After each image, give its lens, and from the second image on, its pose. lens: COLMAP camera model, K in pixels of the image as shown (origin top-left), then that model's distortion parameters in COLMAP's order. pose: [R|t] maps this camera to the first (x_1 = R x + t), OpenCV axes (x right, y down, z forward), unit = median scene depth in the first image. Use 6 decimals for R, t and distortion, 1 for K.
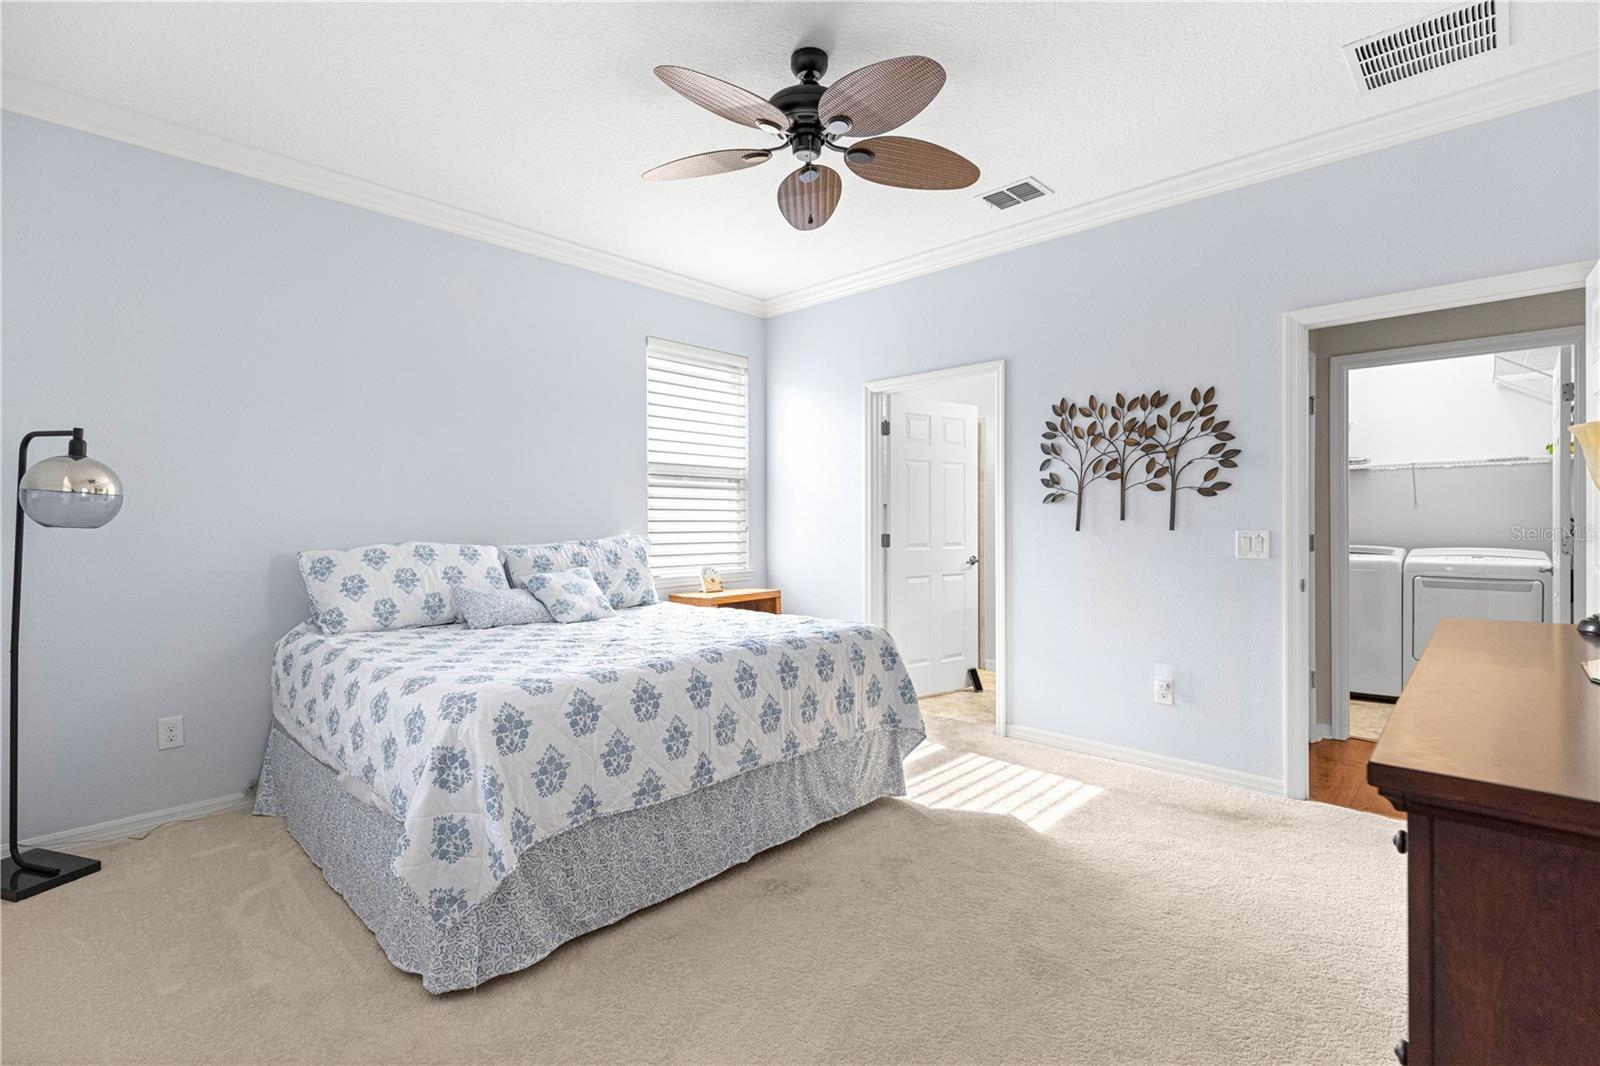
lens RADIAL K [[725.8, 0, 792.0], [0, 725.8, 519.1], [0, 0, 1]] dist [0.005046, -0.000110]
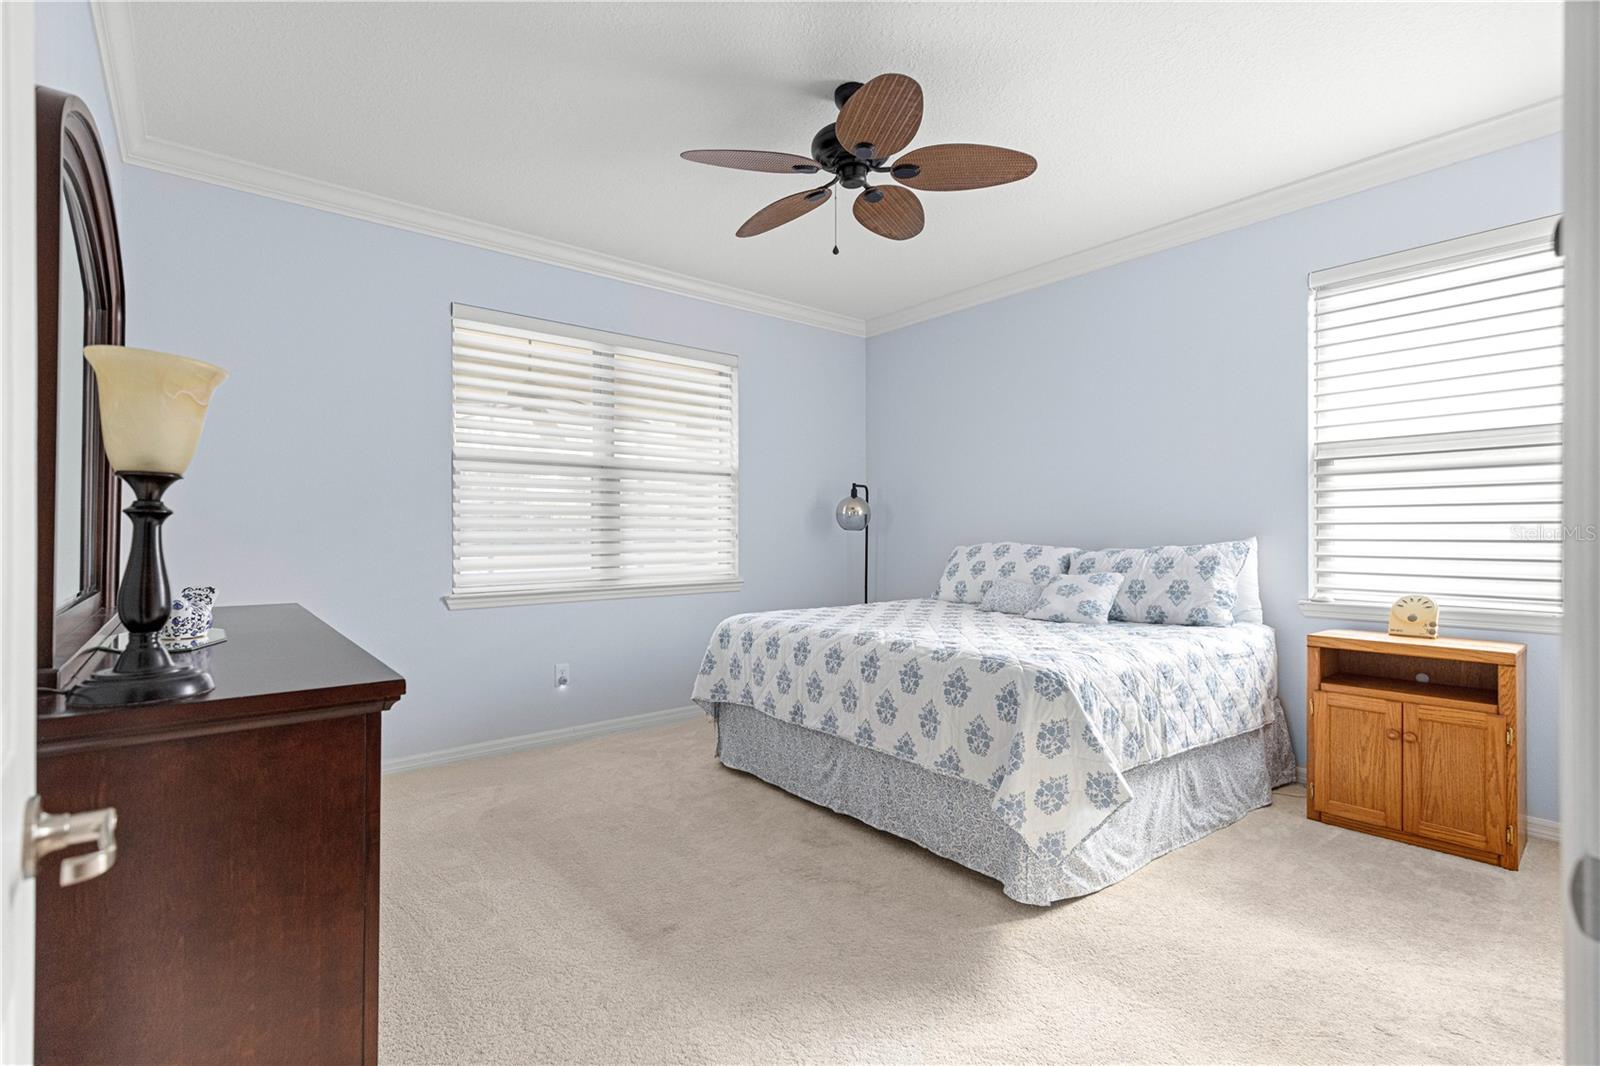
lens RADIAL K [[725.8, 0, 792.0], [0, 725.8, 519.1], [0, 0, 1]] dist [0.005046, -0.000110]
pose [[-0.119830, -0.014098, -0.992694, 1.107484], [0.007756, 0.999855, -0.015136, 0.009264], [0.992764, -0.009513, -0.119703, 1.051278]]
